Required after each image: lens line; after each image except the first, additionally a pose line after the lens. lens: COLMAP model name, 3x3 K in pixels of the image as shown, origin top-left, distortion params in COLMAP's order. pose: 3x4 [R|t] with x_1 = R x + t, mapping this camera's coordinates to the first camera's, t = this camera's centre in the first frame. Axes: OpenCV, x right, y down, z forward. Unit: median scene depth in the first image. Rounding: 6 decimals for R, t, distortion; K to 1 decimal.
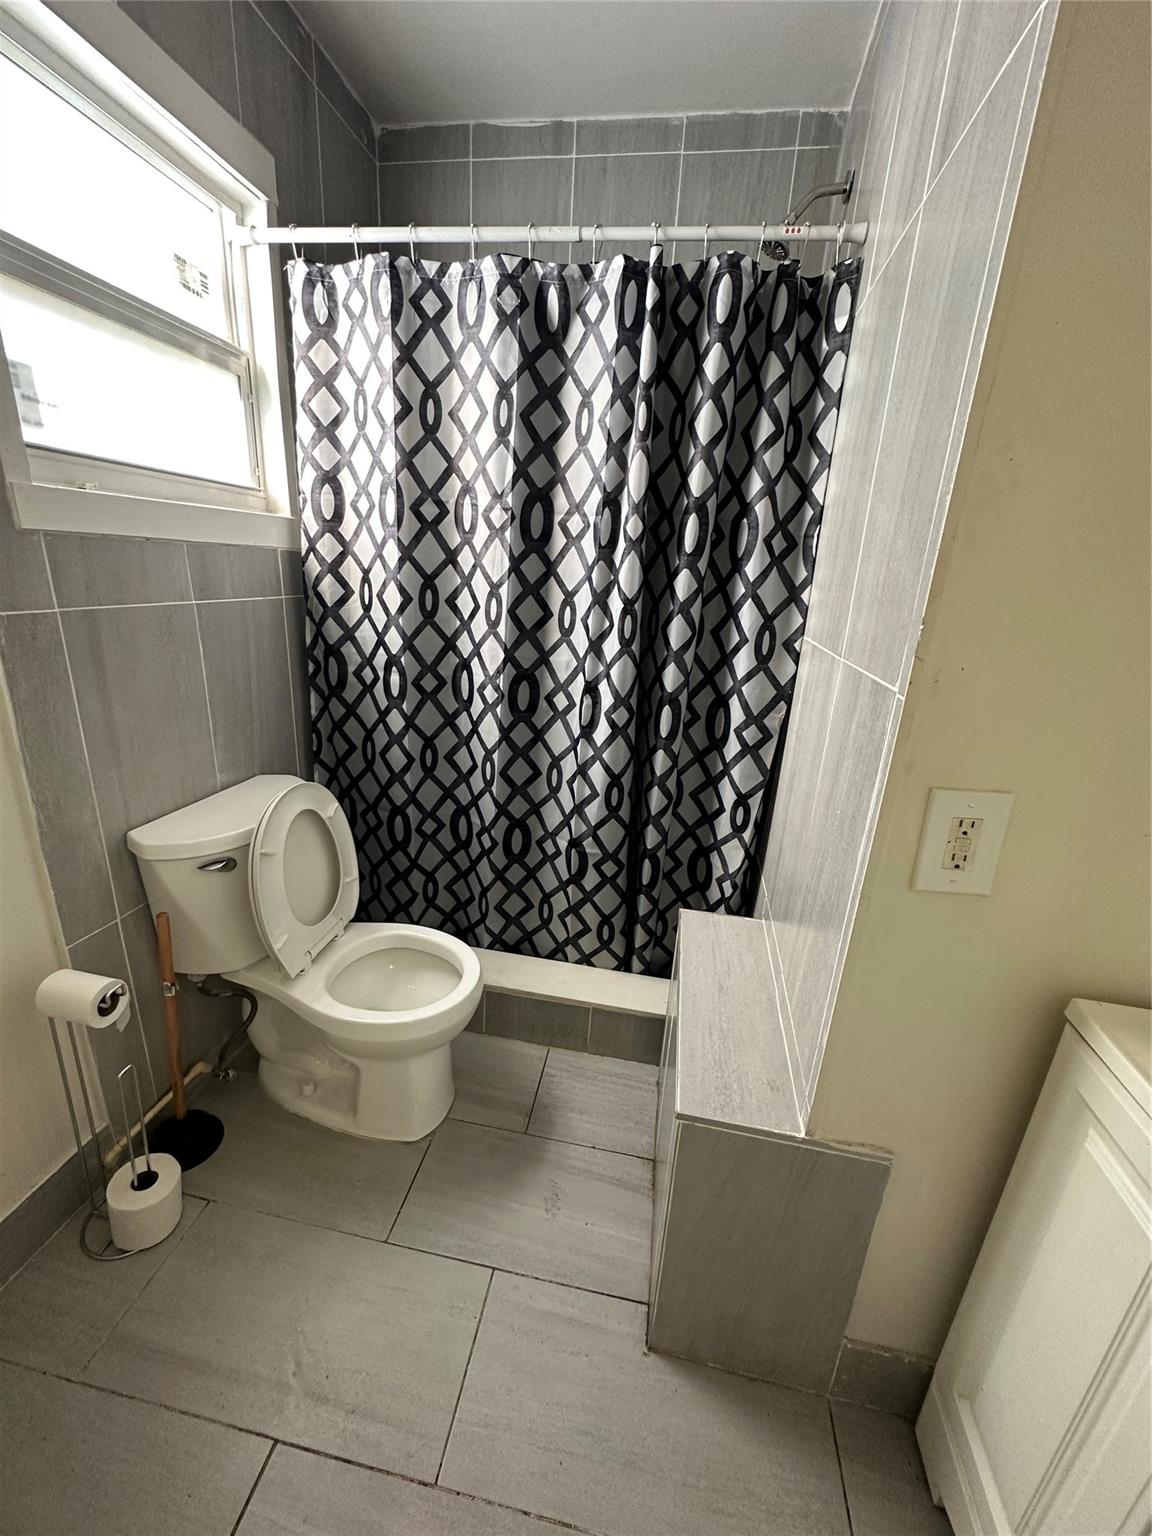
lens RADIAL K [[609.4, 0, 575.8], [0, 609.4, 765.0], [0, 0, 1]] dist [-0.002080, -0.000103]
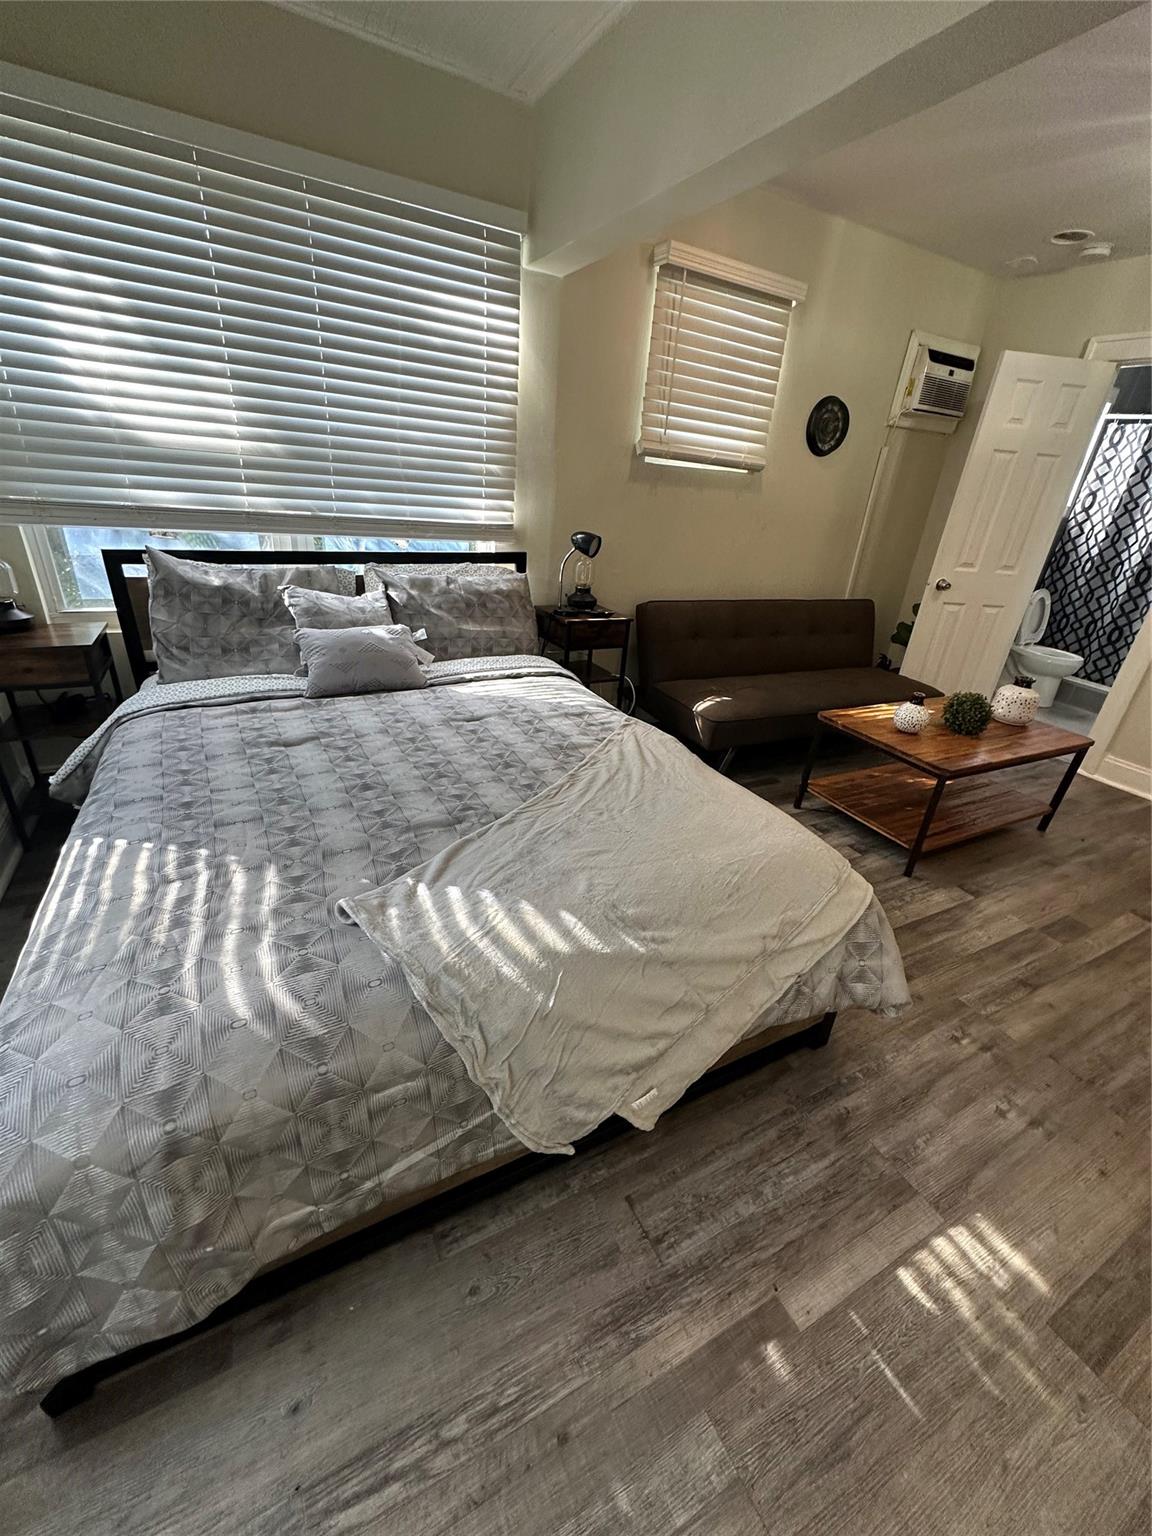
lens RADIAL K [[609.4, 0, 578.0], [0, 609.4, 766.0], [0, 0, 1]] dist [-0.002080, -0.000103]
pose [[0.622629, 0.334591, -0.707377, 0.536331], [-0.286621, 0.938667, 0.191709, 0.869604], [0.728136, 0.083386, 0.680342, -2.565060]]
